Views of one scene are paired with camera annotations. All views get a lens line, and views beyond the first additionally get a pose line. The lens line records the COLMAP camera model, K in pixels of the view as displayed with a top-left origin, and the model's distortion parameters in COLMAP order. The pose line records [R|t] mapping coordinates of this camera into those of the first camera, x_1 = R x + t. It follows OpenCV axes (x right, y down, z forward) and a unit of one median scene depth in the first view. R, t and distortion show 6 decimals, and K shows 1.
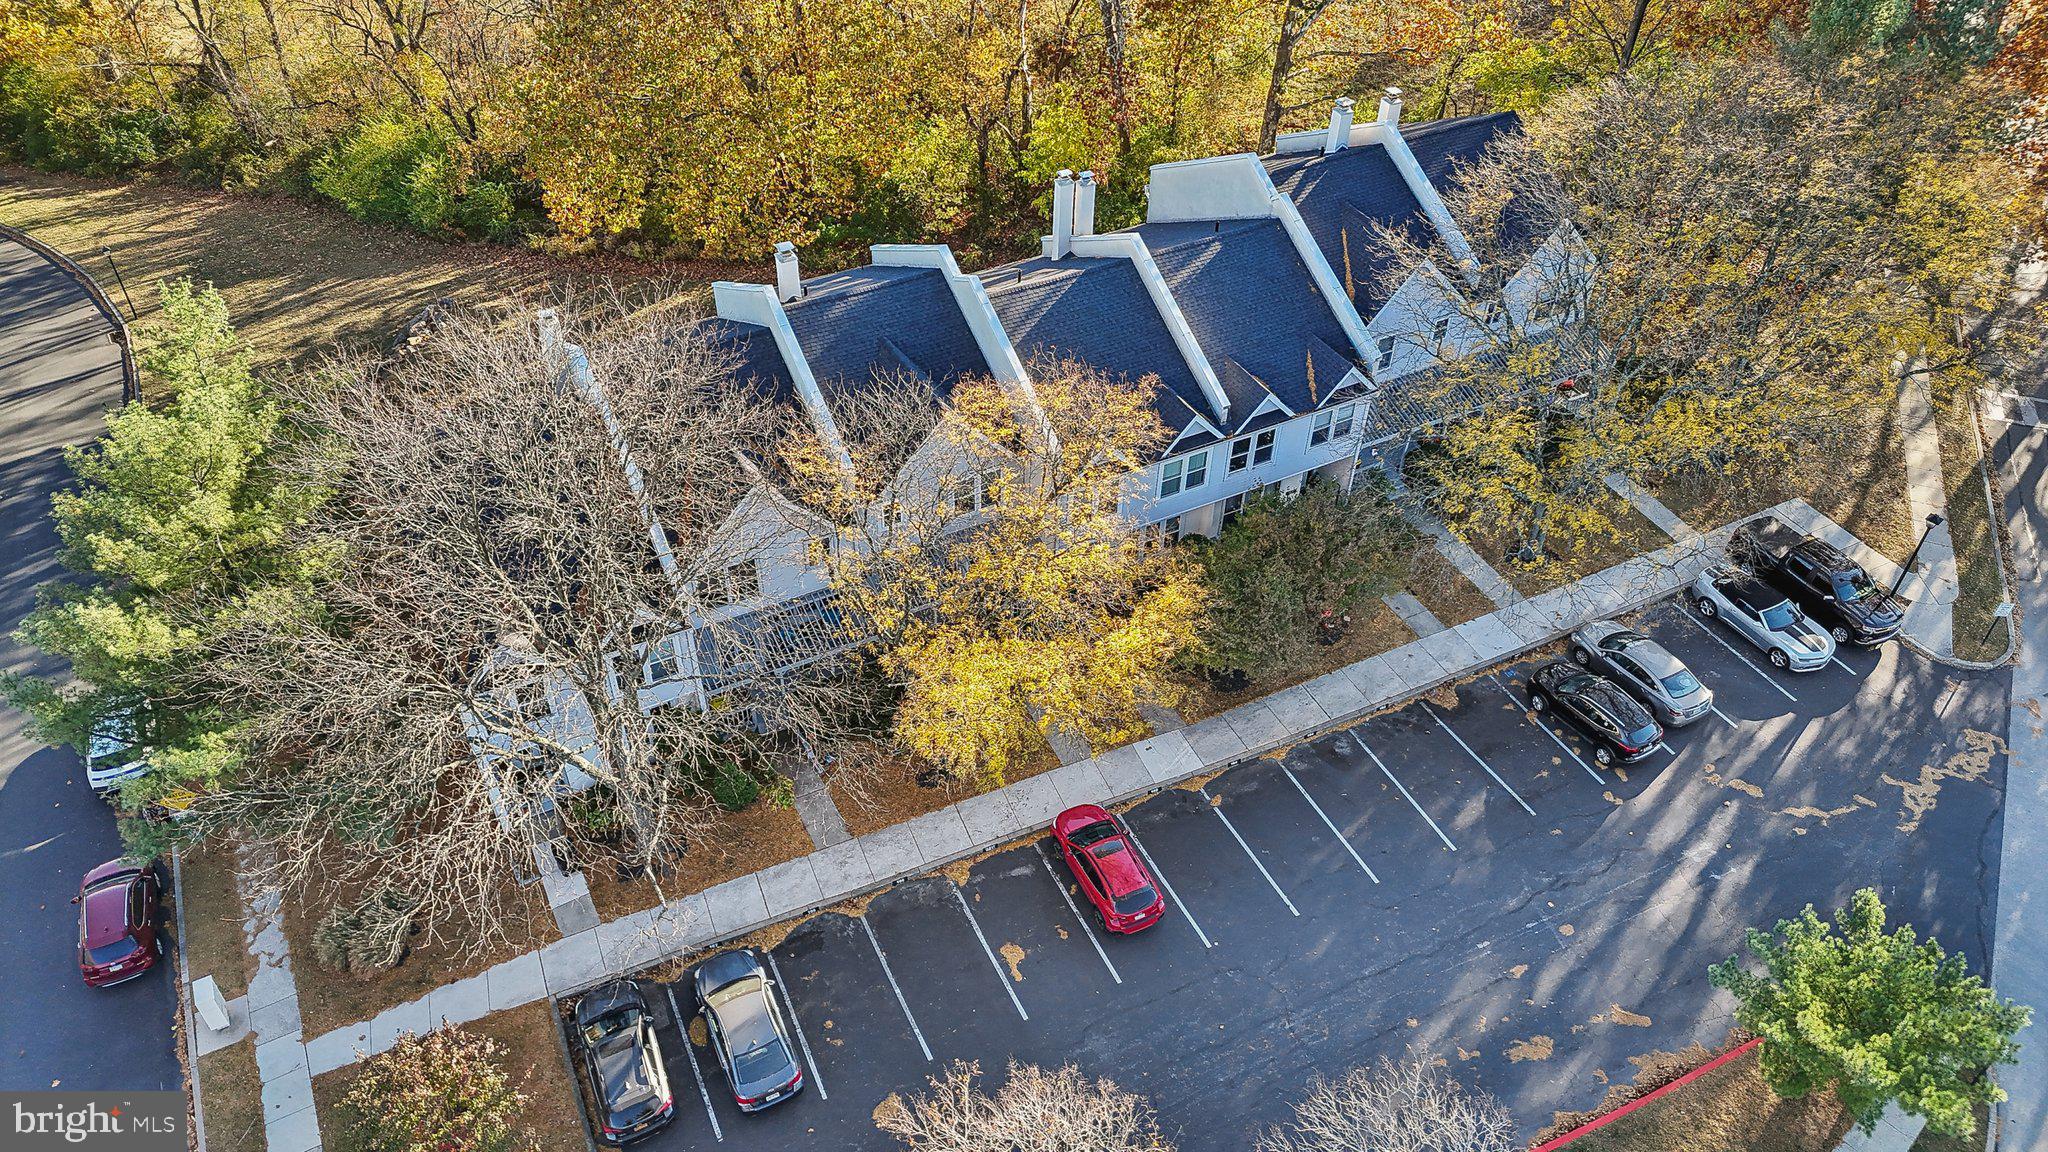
lens RADIAL K [[1442.9, 0, 1028.9], [0, 1442.9, 576.1], [0, 0, 1]] dist [0.092224, -0.106251]
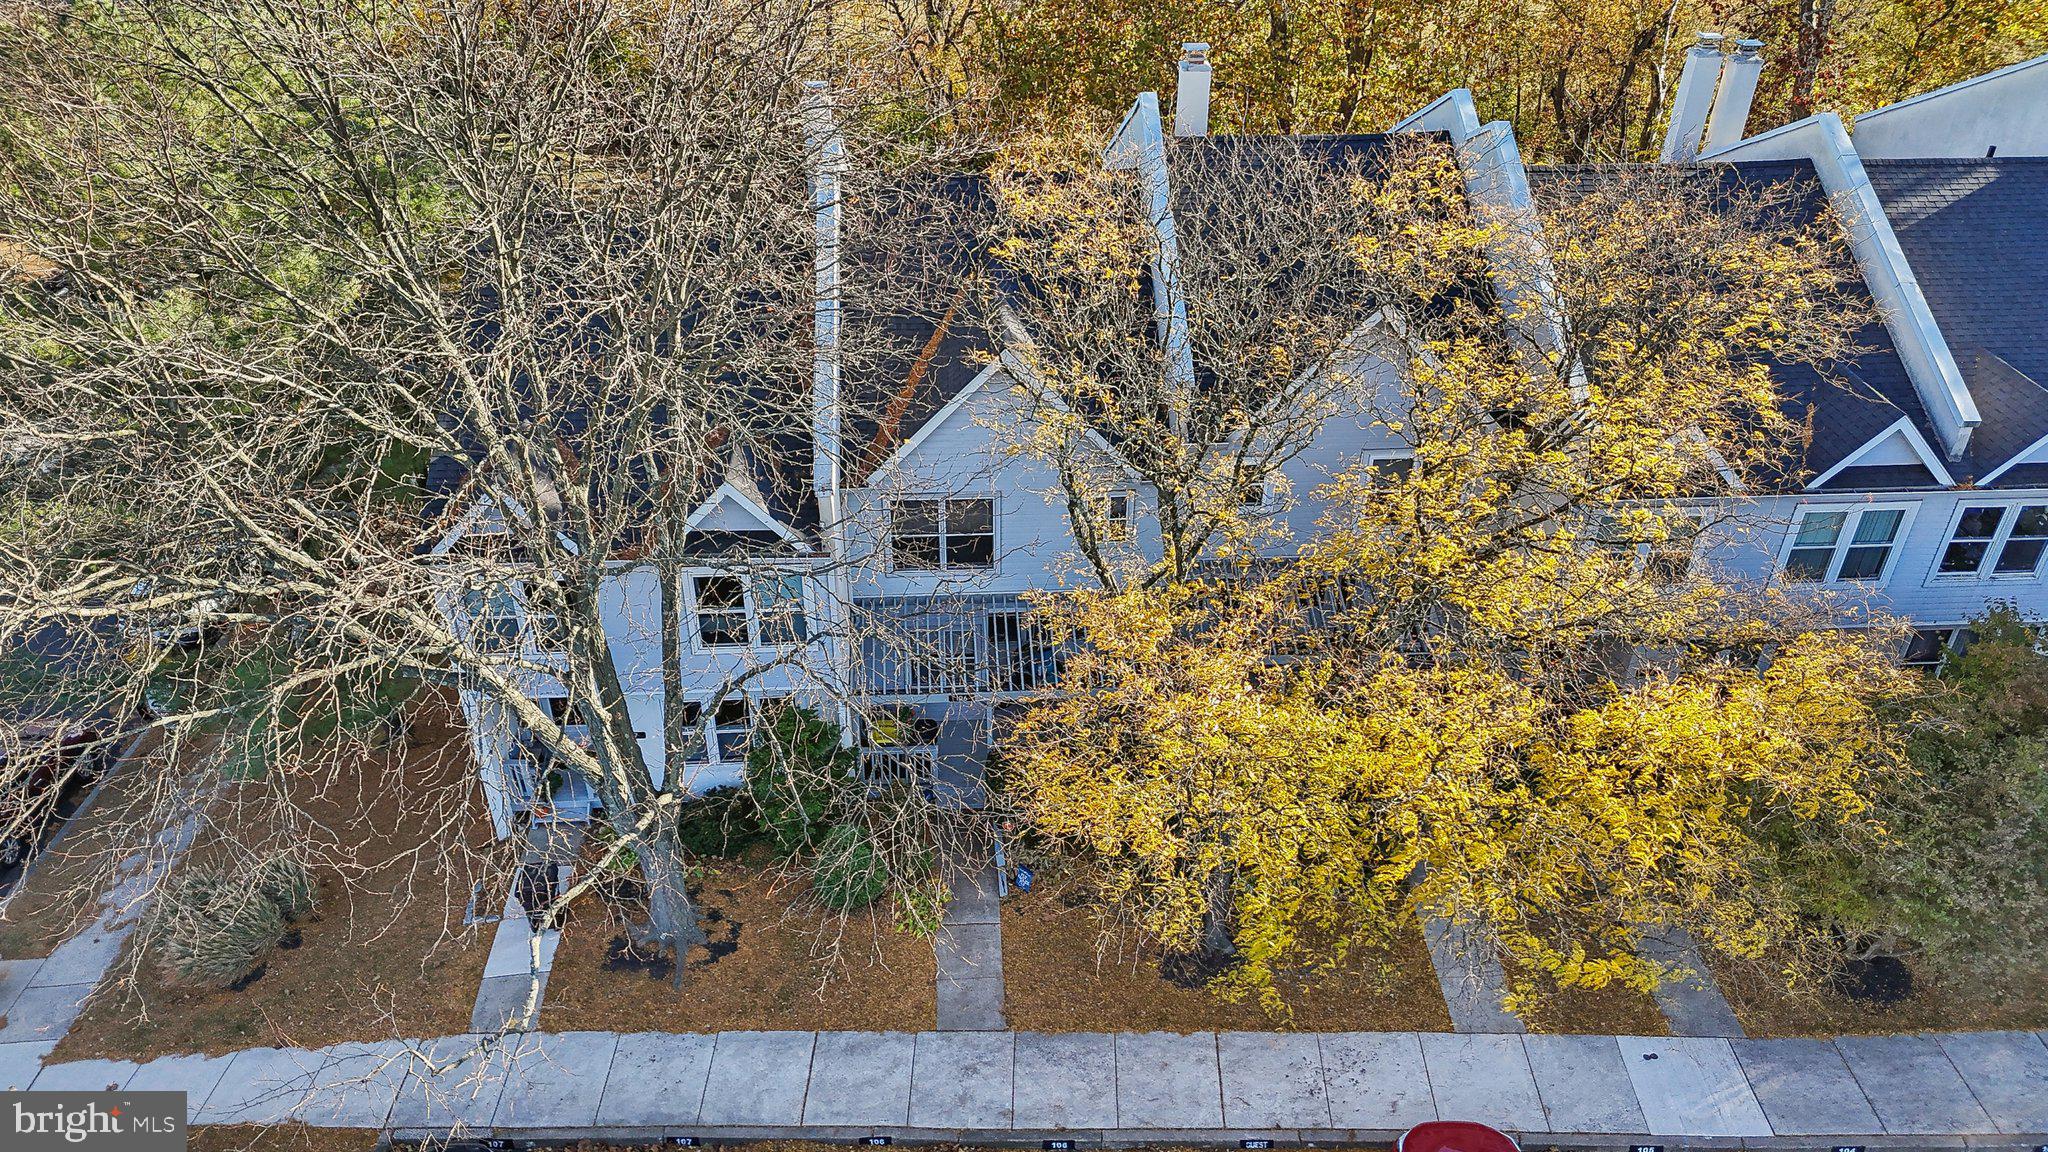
lens RADIAL K [[1442.9, 0, 1028.9], [0, 1442.9, 576.1], [0, 0, 1]] dist [0.092224, -0.106251]
pose [[0.911451, 0.213824, -0.351479, 0.030543], [-0.264730, 0.958783, -0.103214, 0.067596], [0.314922, 0.187122, 0.930489, 0.429342]]
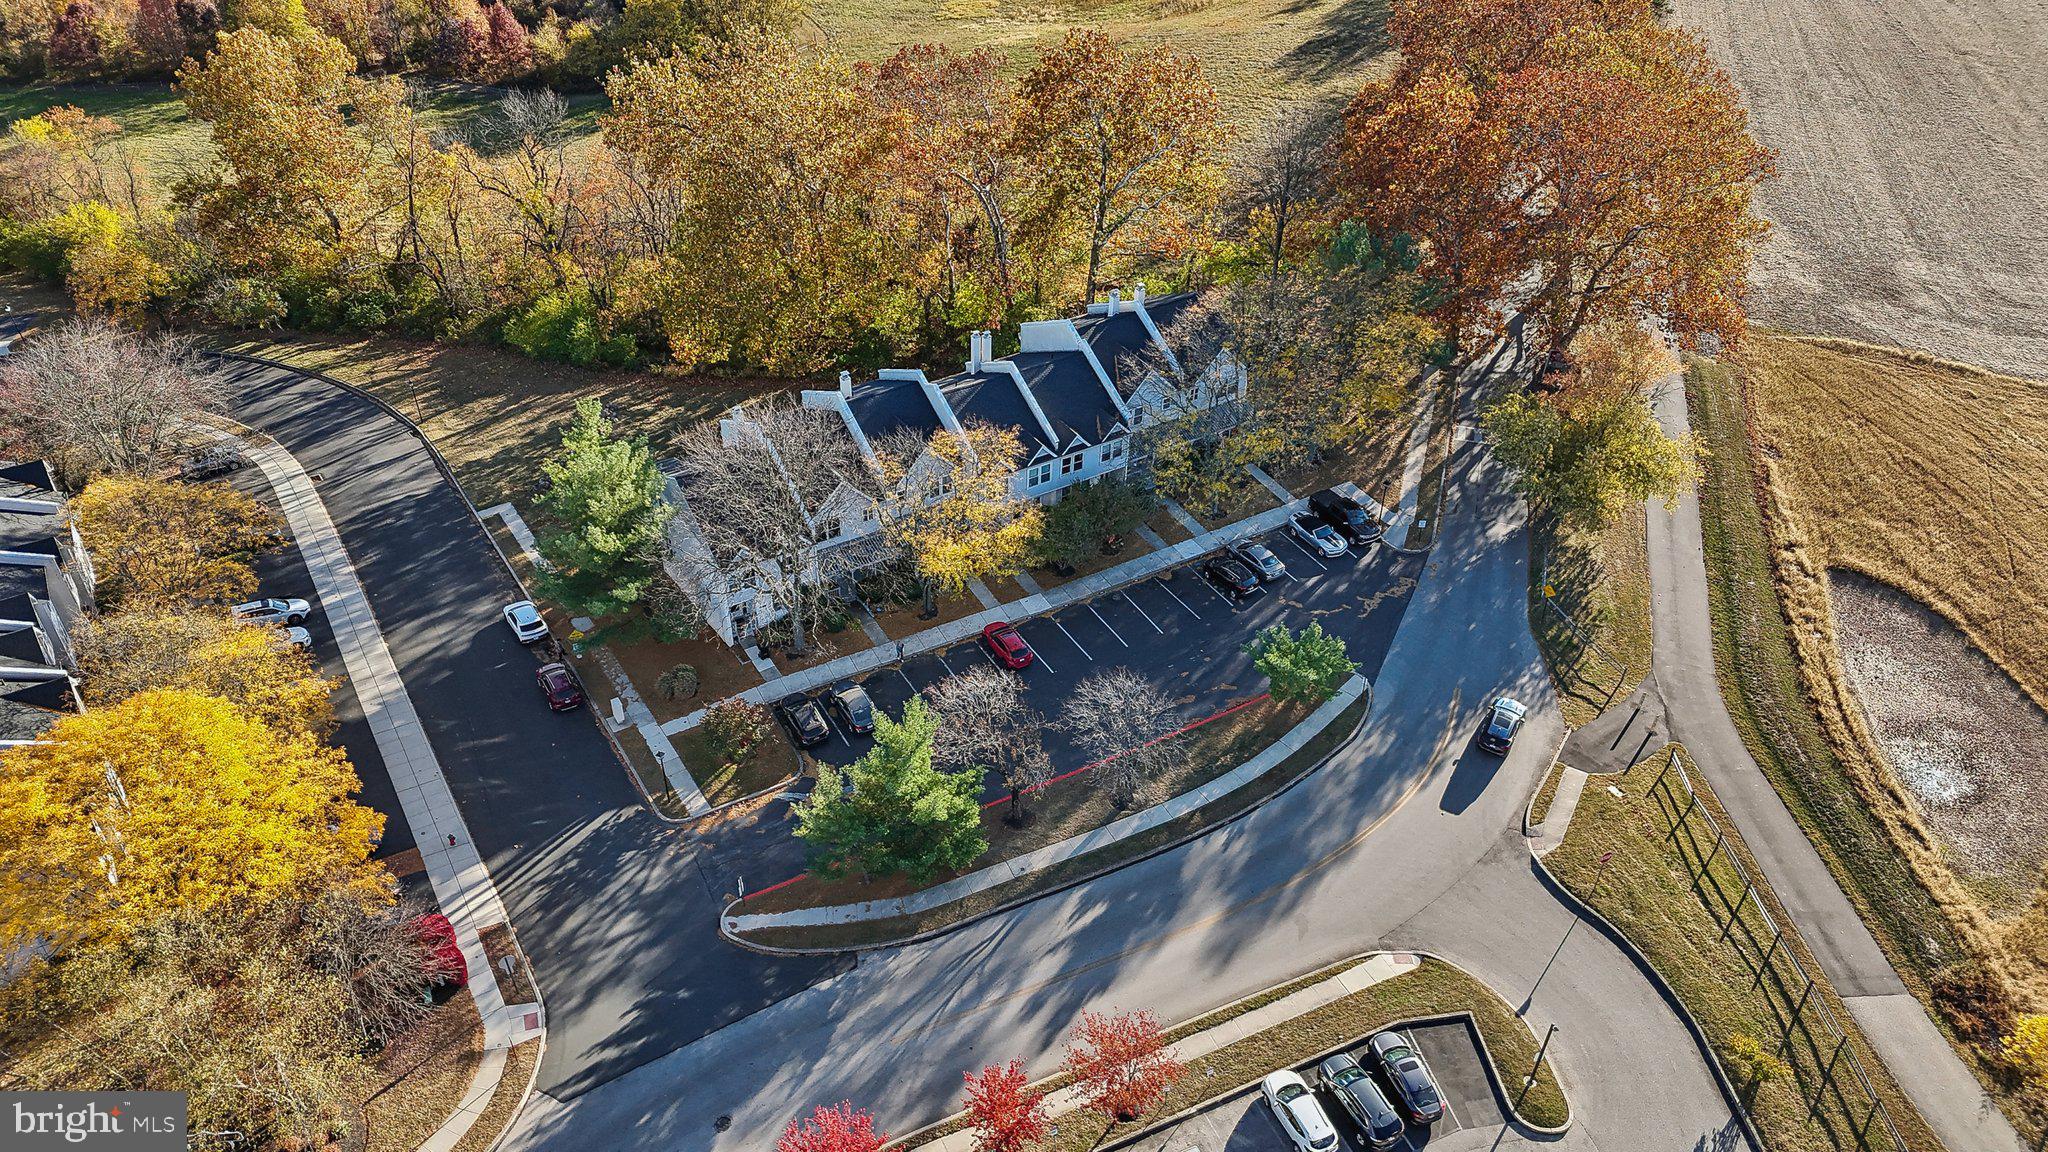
lens RADIAL K [[1442.9, 0, 1028.9], [0, 1442.9, 576.1], [0, 0, 1]] dist [0.092224, -0.106251]
pose [[0.997802, -0.038690, 0.053803, -0.024355], [0.041956, 0.997259, -0.060951, 0.197787], [-0.051297, 0.063074, 0.996690, -1.045196]]
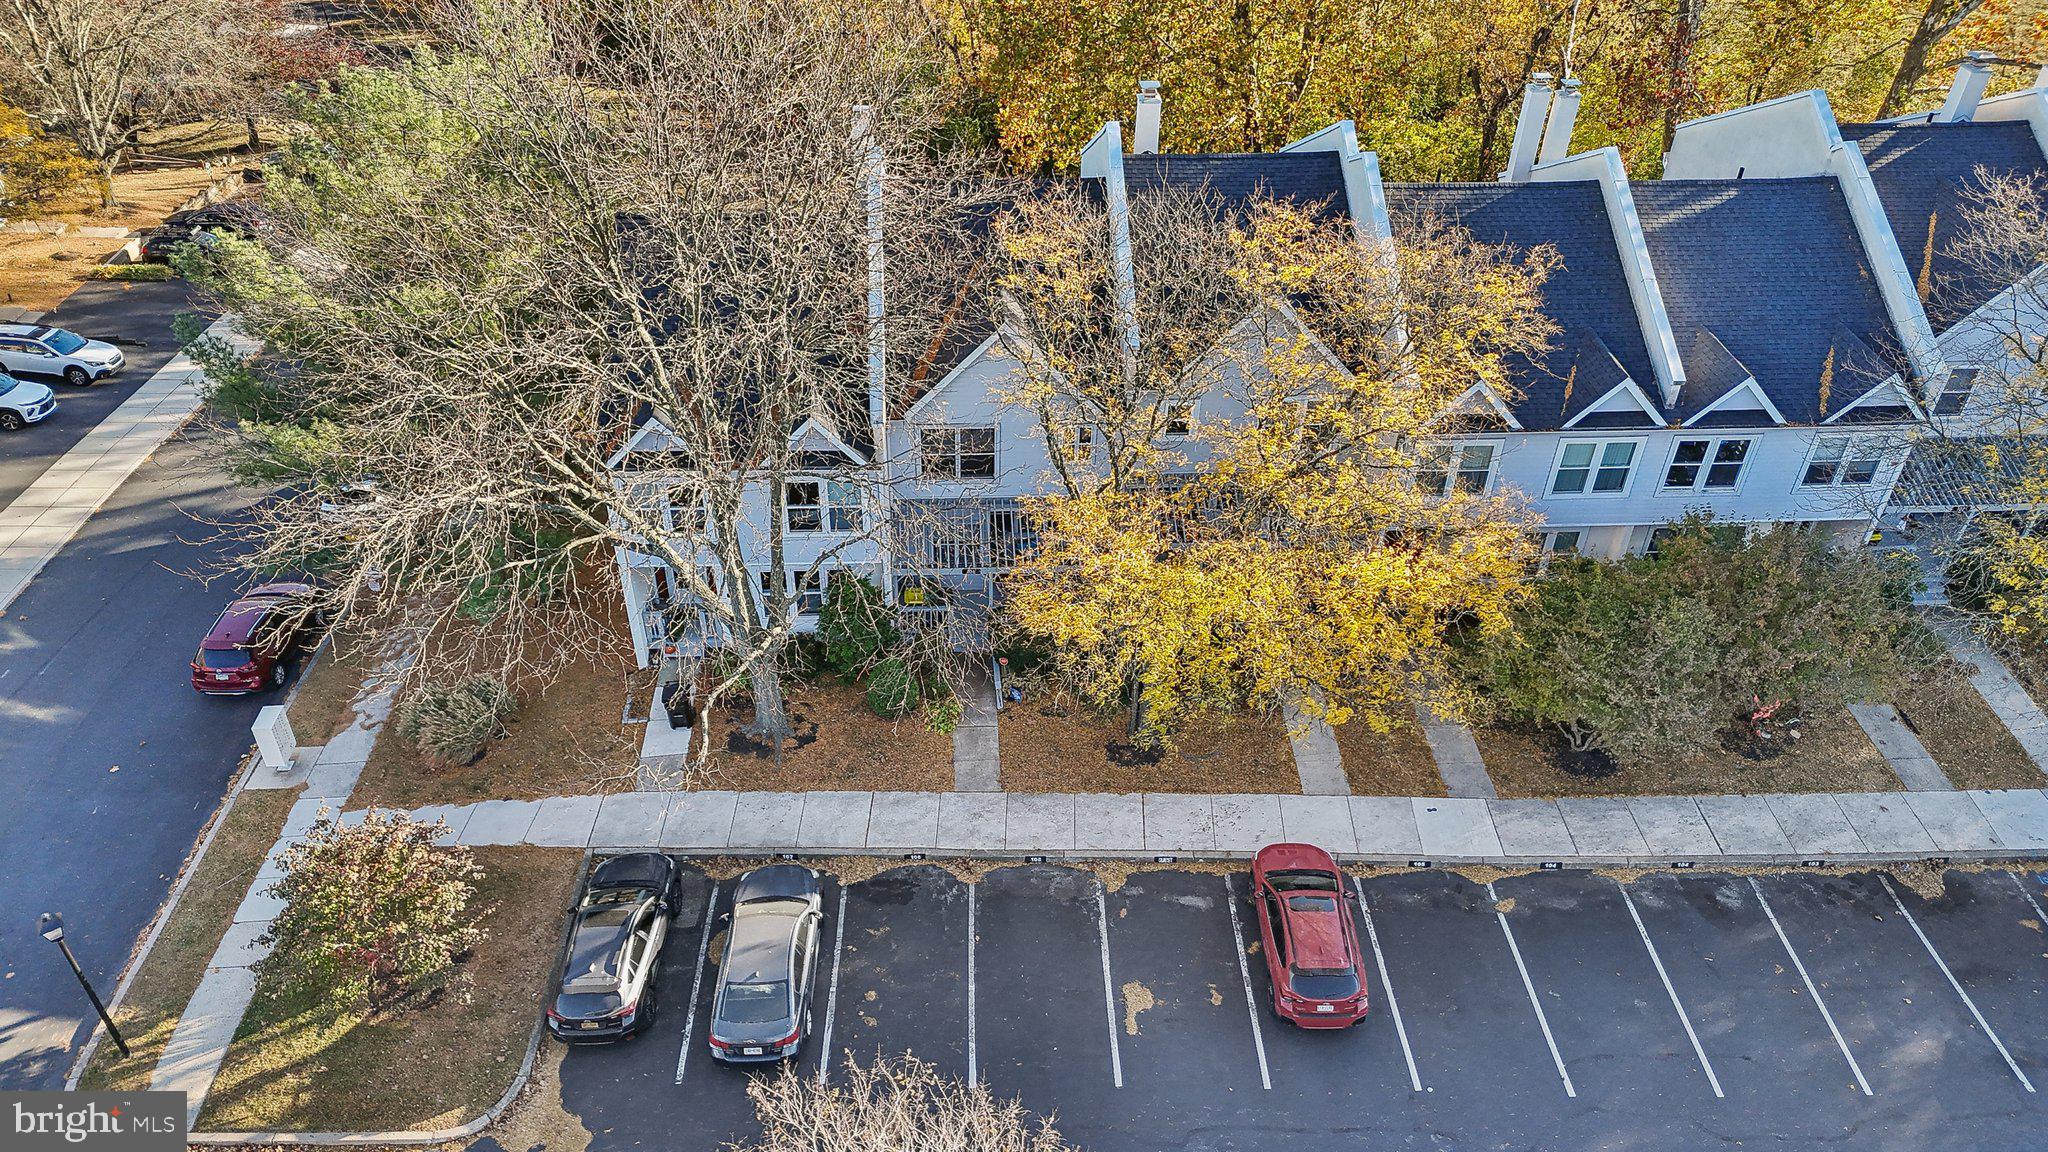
lens RADIAL K [[1442.9, 0, 1028.9], [0, 1442.9, 576.1], [0, 0, 1]] dist [0.092224, -0.106251]
pose [[0.910682, 0.245132, -0.332519, 0.105321], [-0.273691, 0.960936, -0.041168, 0.087165], [0.309438, 0.128498, 0.942198, 0.234534]]
